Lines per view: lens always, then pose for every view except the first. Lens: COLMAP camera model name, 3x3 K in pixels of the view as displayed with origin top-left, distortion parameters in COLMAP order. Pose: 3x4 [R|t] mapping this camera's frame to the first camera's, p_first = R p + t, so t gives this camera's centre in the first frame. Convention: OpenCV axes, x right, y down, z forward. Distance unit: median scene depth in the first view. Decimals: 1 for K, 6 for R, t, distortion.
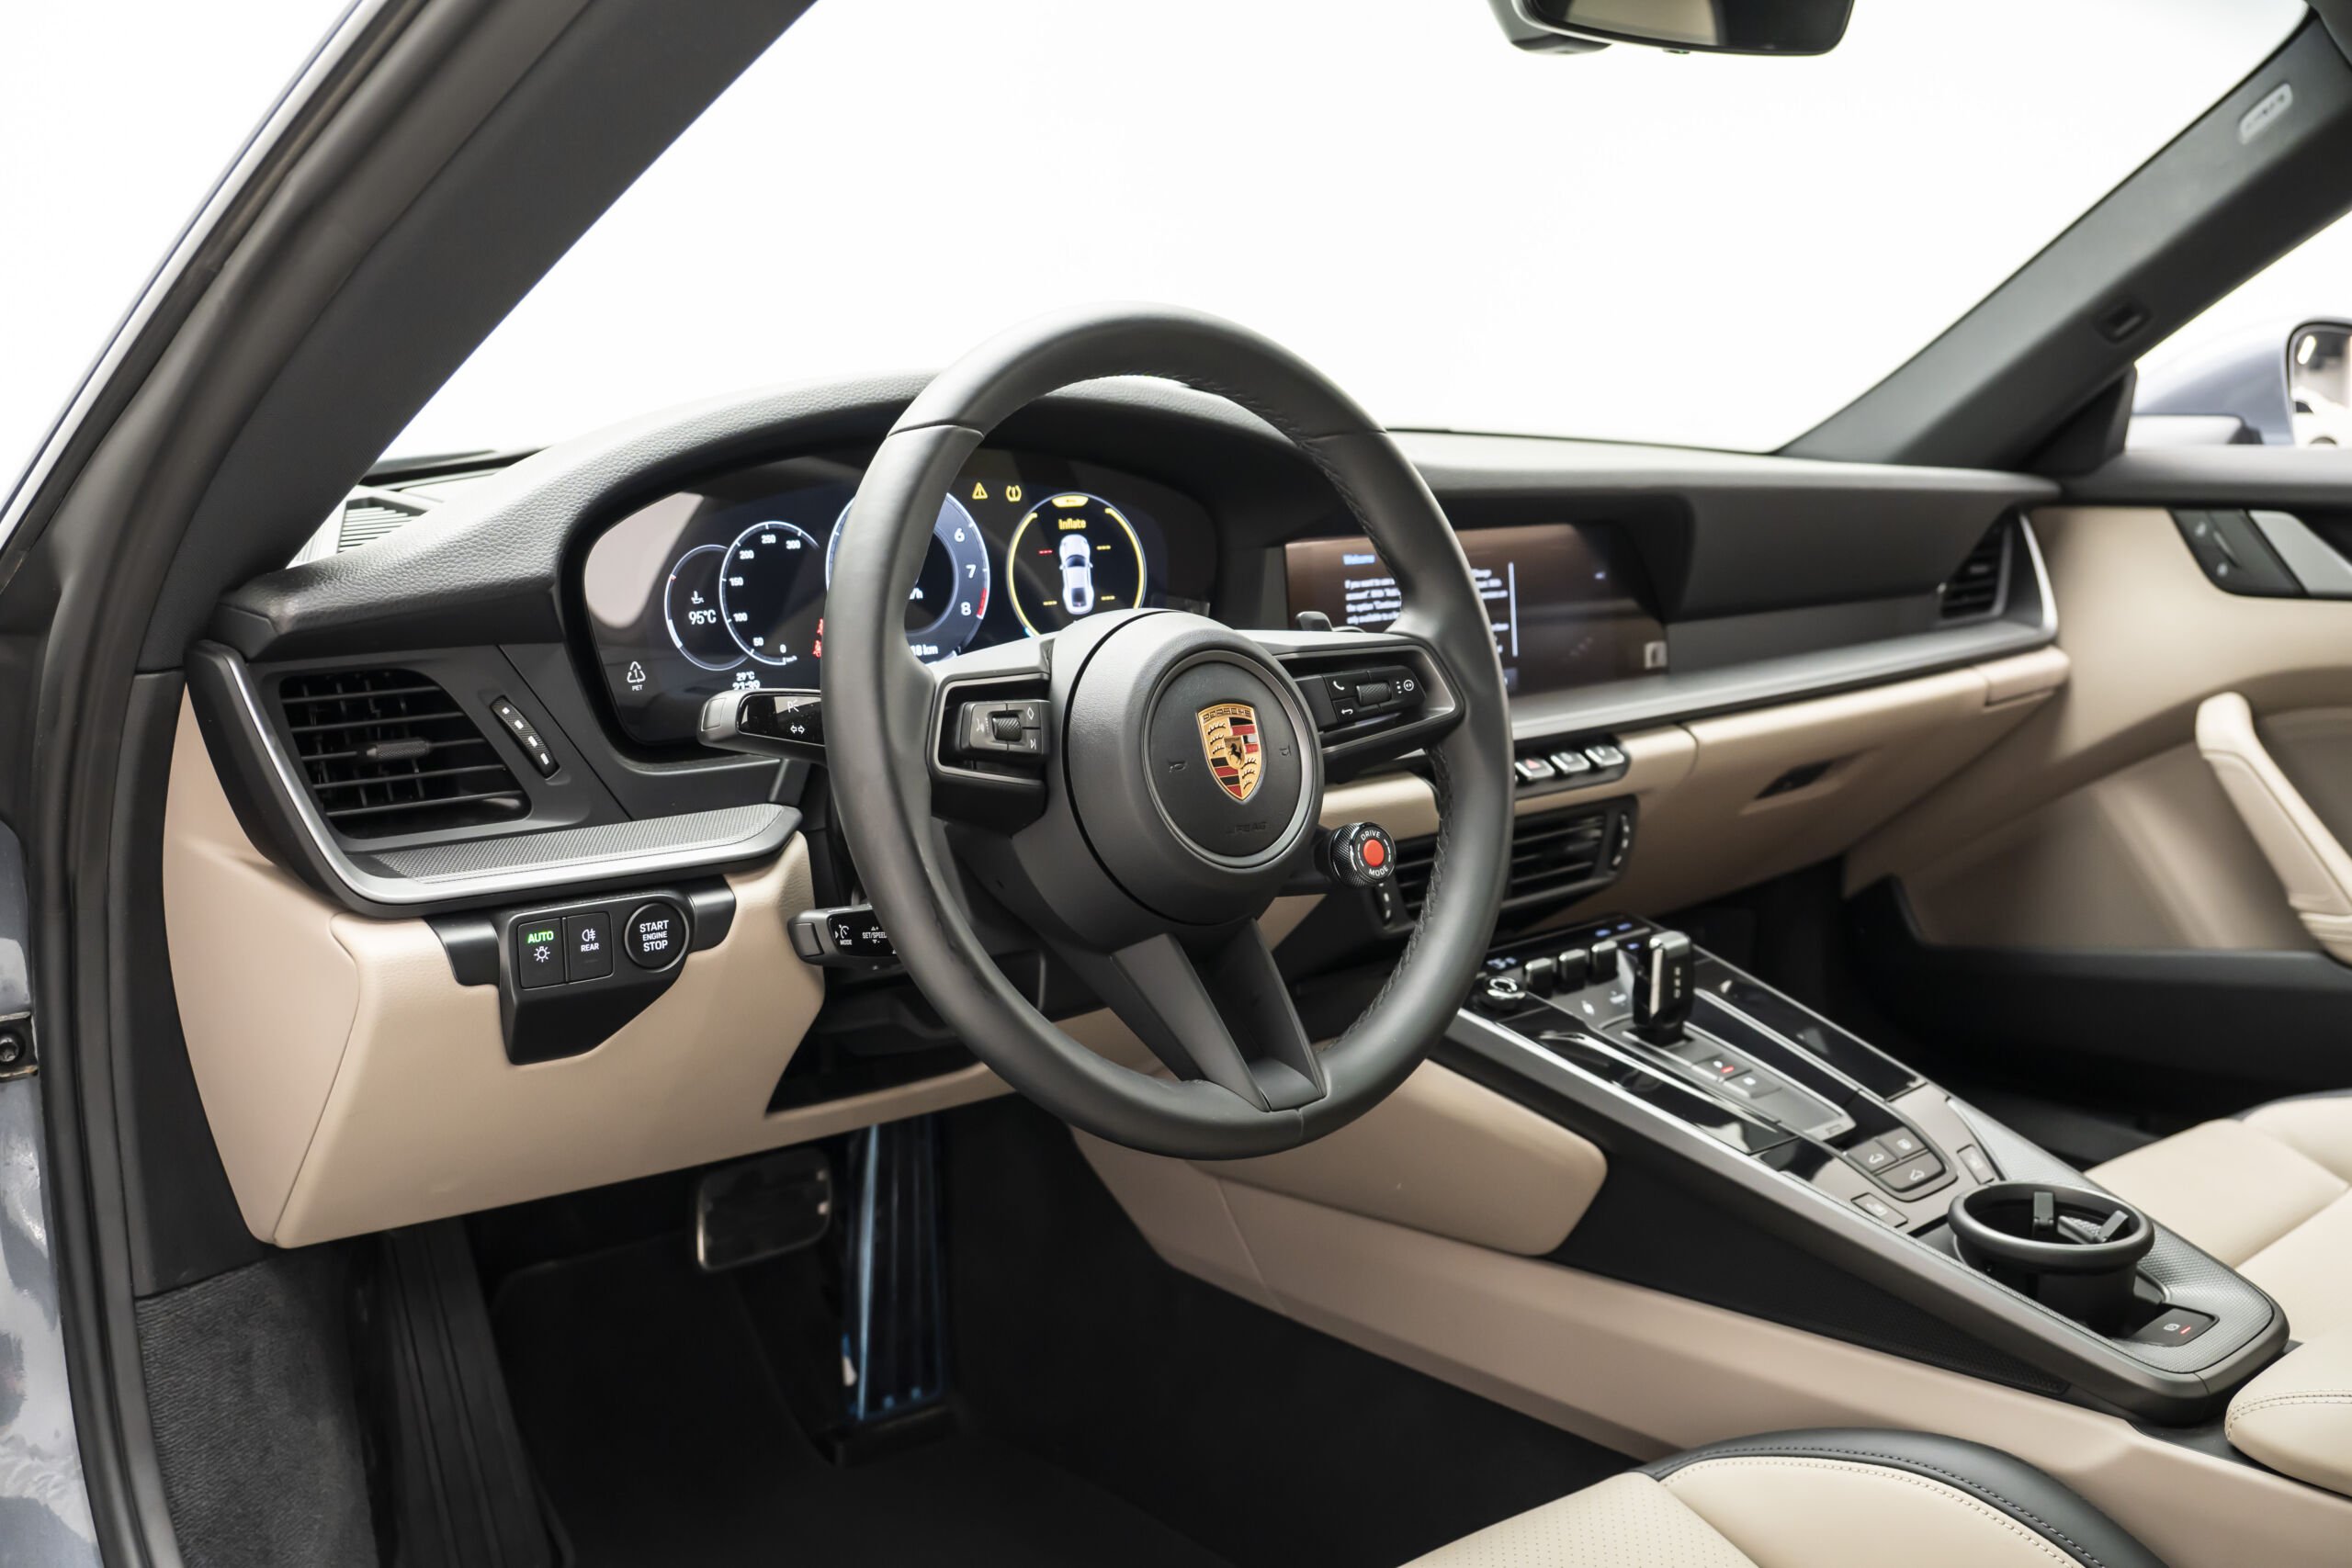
lens RADIAL K [[2214.5, 0, 1182.2], [0, 2214.5, 787.0], [0, 0, 1]] dist [-0.083441, 0.000000]
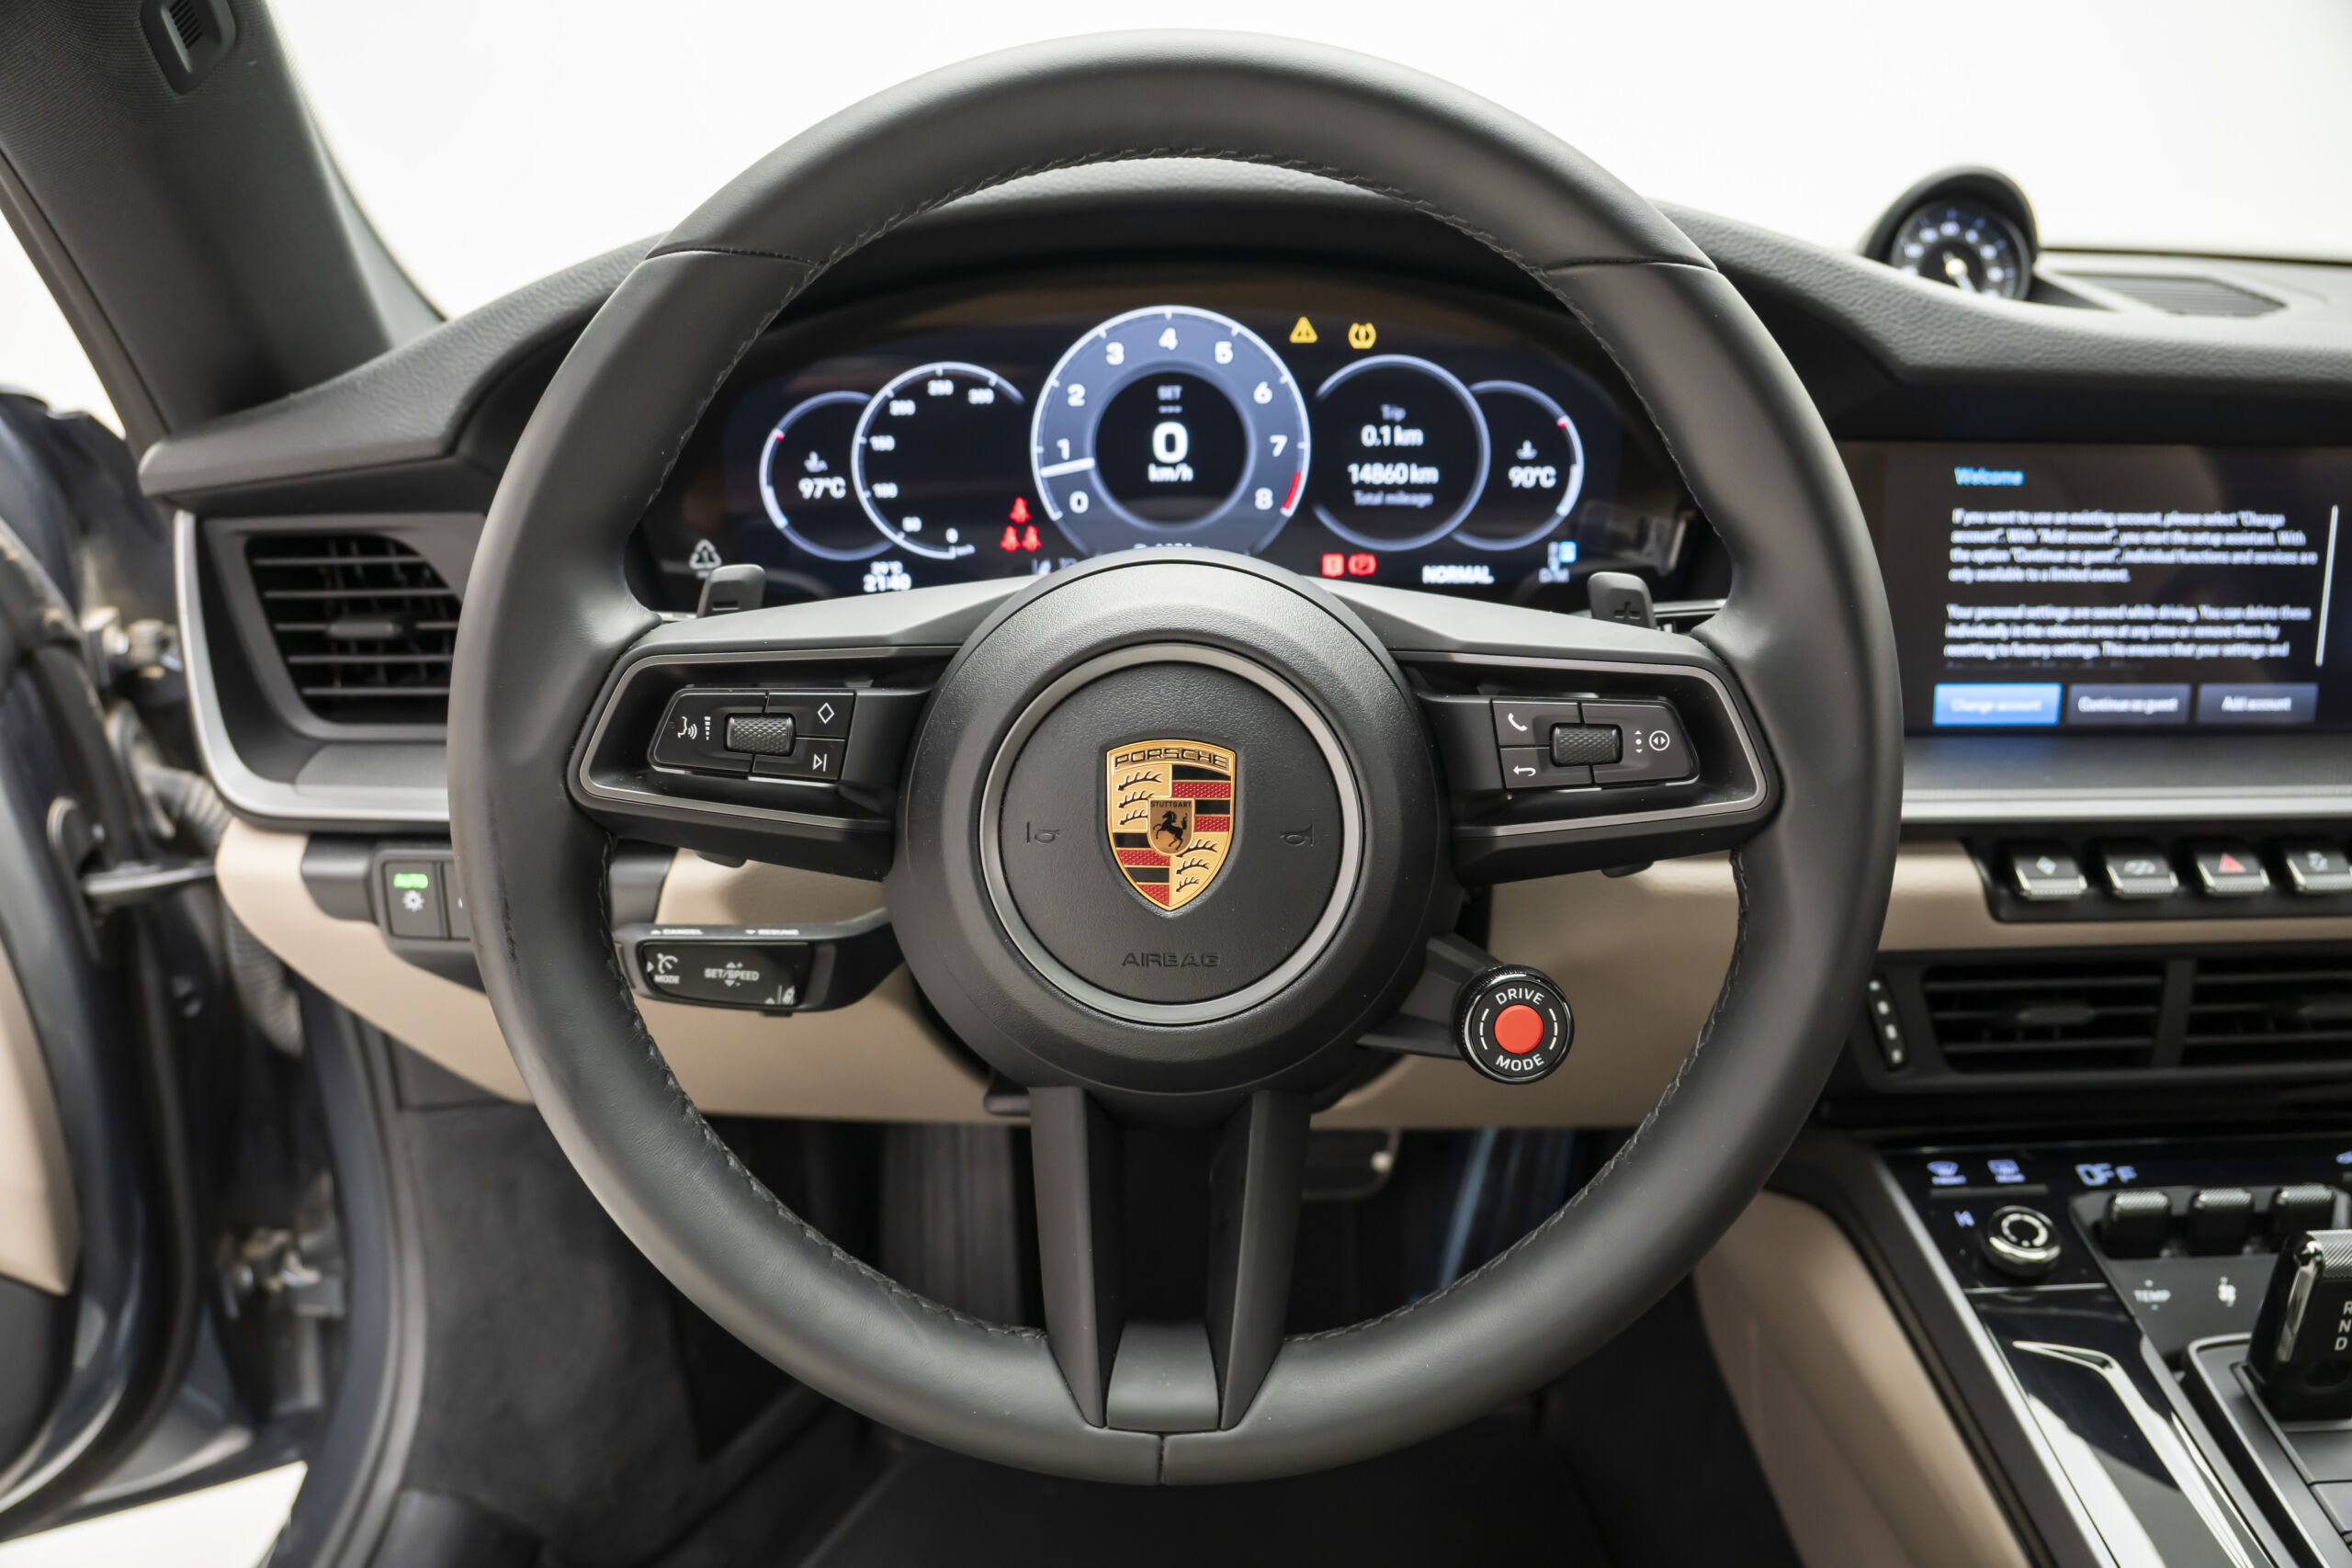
lens RADIAL K [[1924.7, 0, 1176.7], [0, 1924.7, 792.6], [0, 0, 1]] dist [-0.163671, 0.042011]
pose [[0.749357, 0.198588, -0.631686, 0.307043], [-0.109552, 0.978004, 0.177503, -0.102568], [0.653041, -0.063811, 0.754630, 0.564229]]
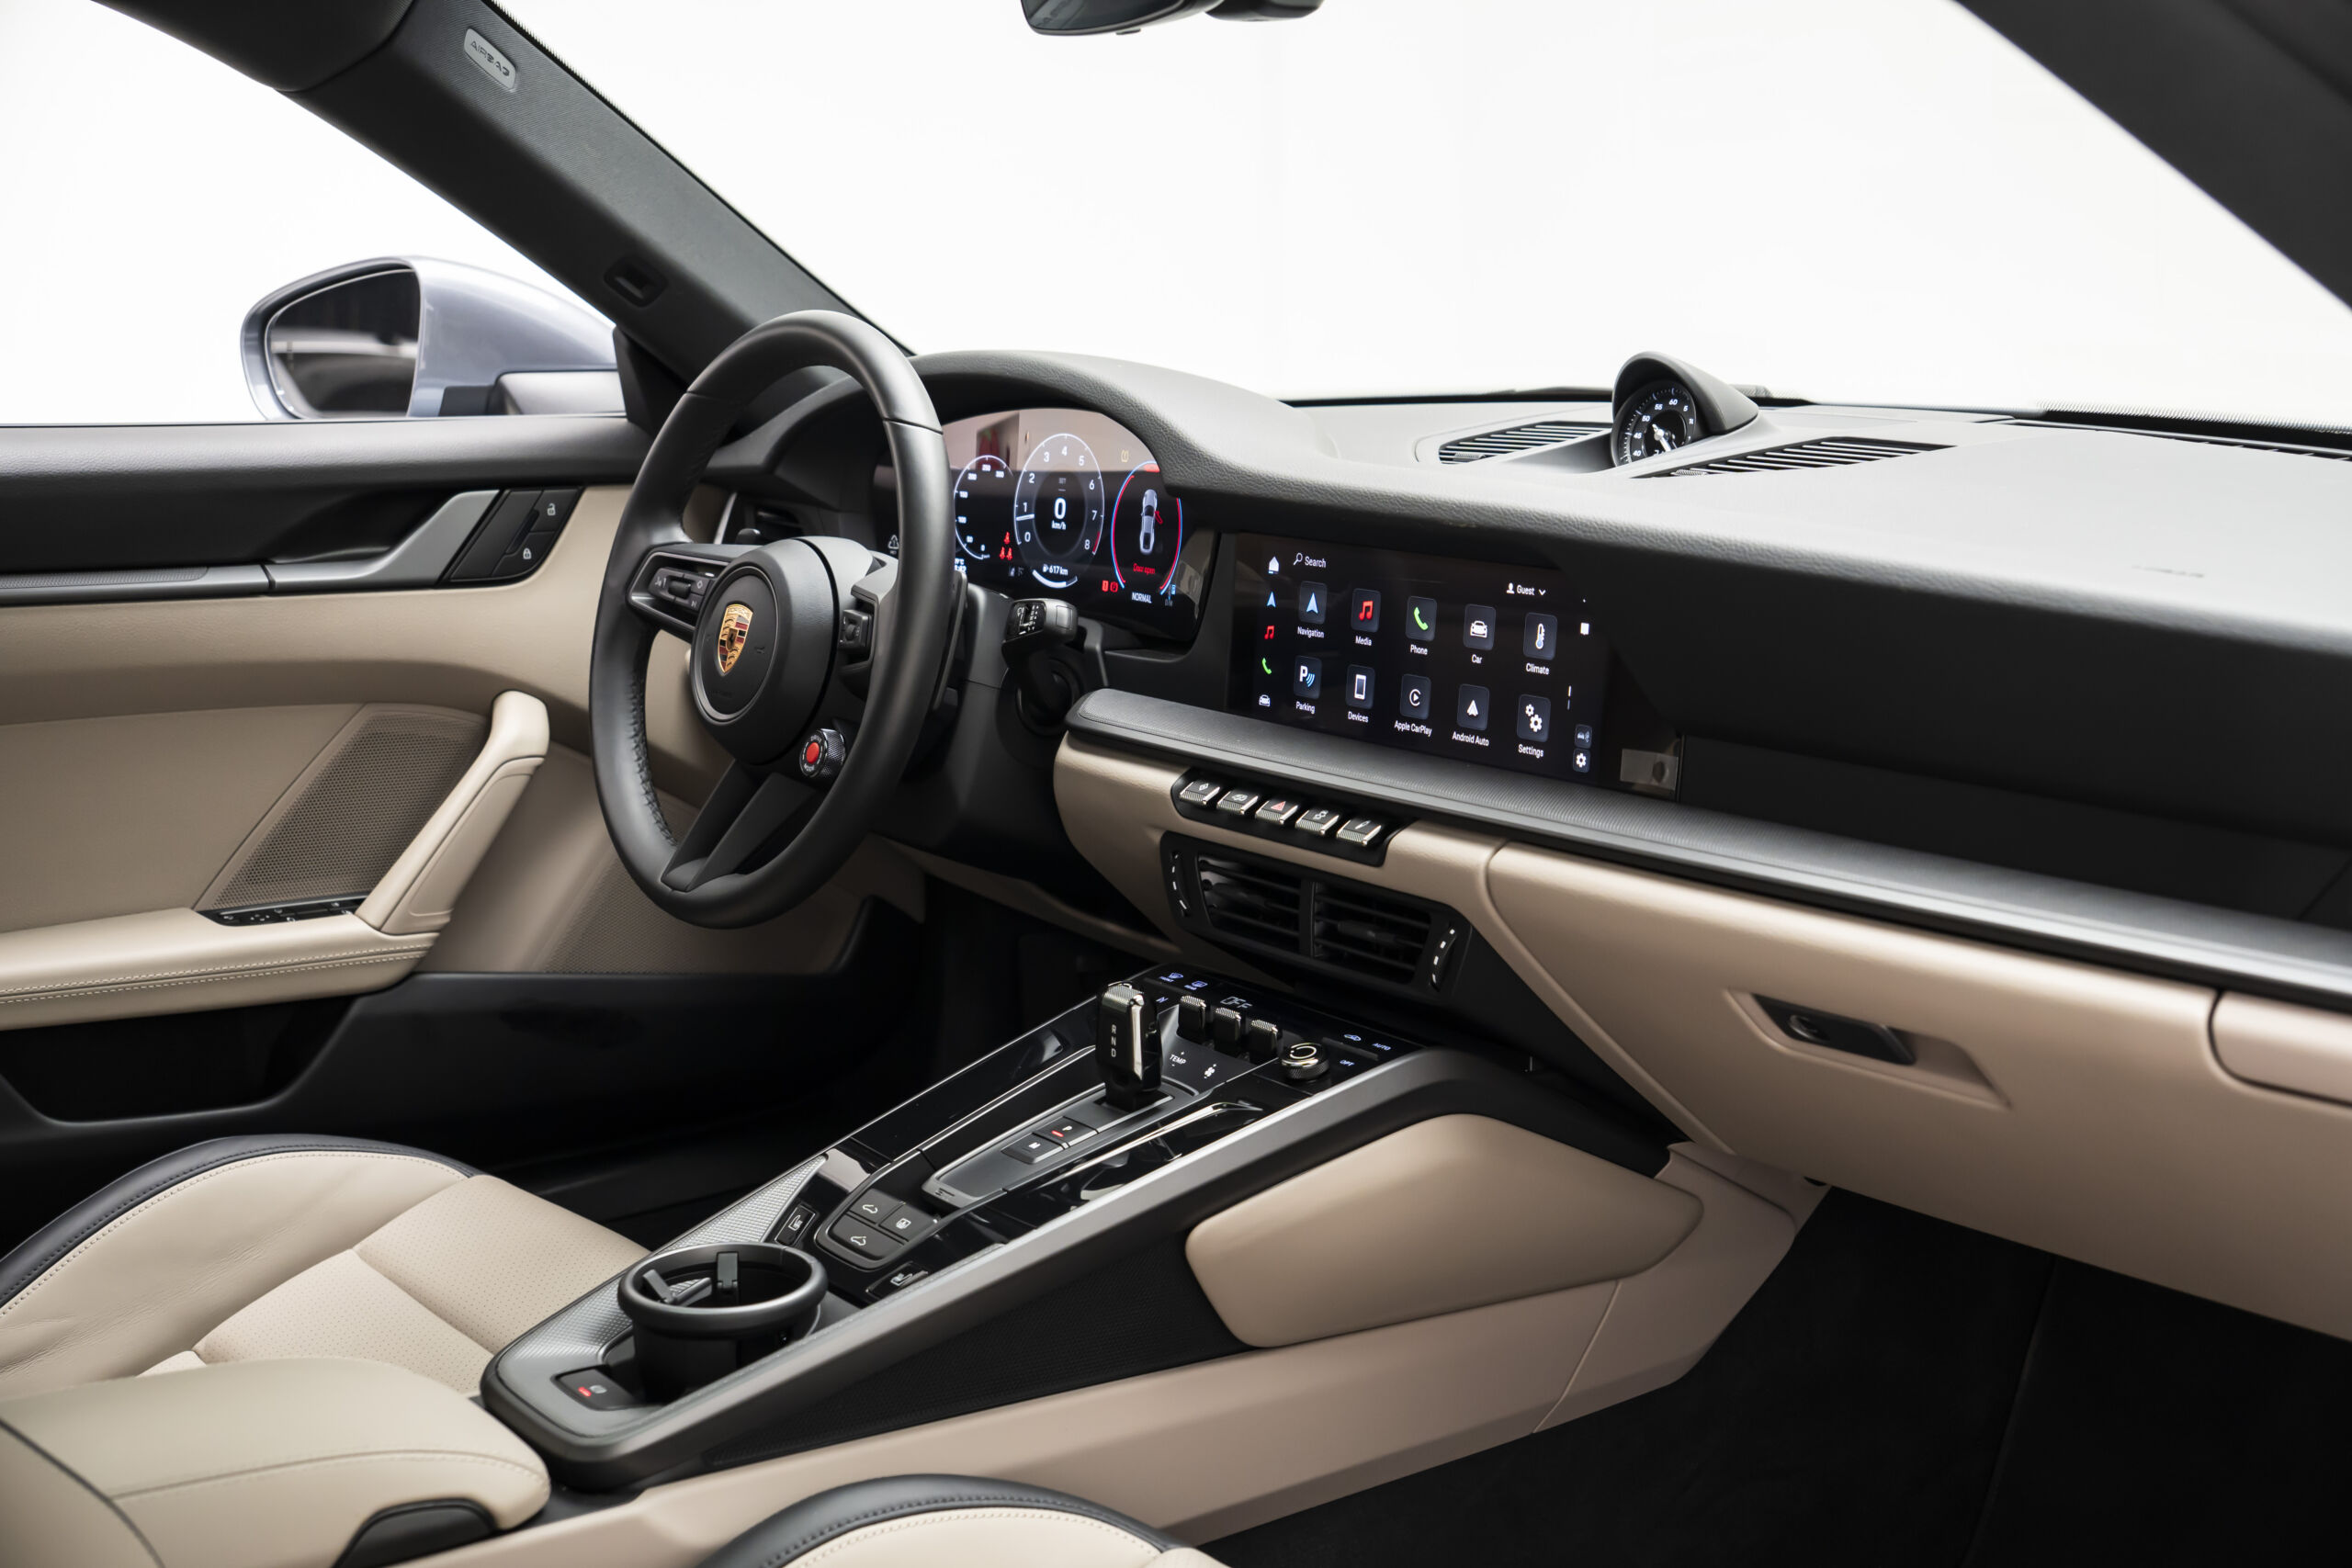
lens RADIAL K [[2798.6, 0, 1179.4], [0, 2798.6, 779.1], [0, 0, 1]] dist [-0.002482, 0.000000]
pose [[-0.063561, 0.194205, -0.978900, 1.576904], [-0.171500, 0.964165, 0.202418, -0.303255], [0.983132, 0.180747, -0.027977, 1.214701]]
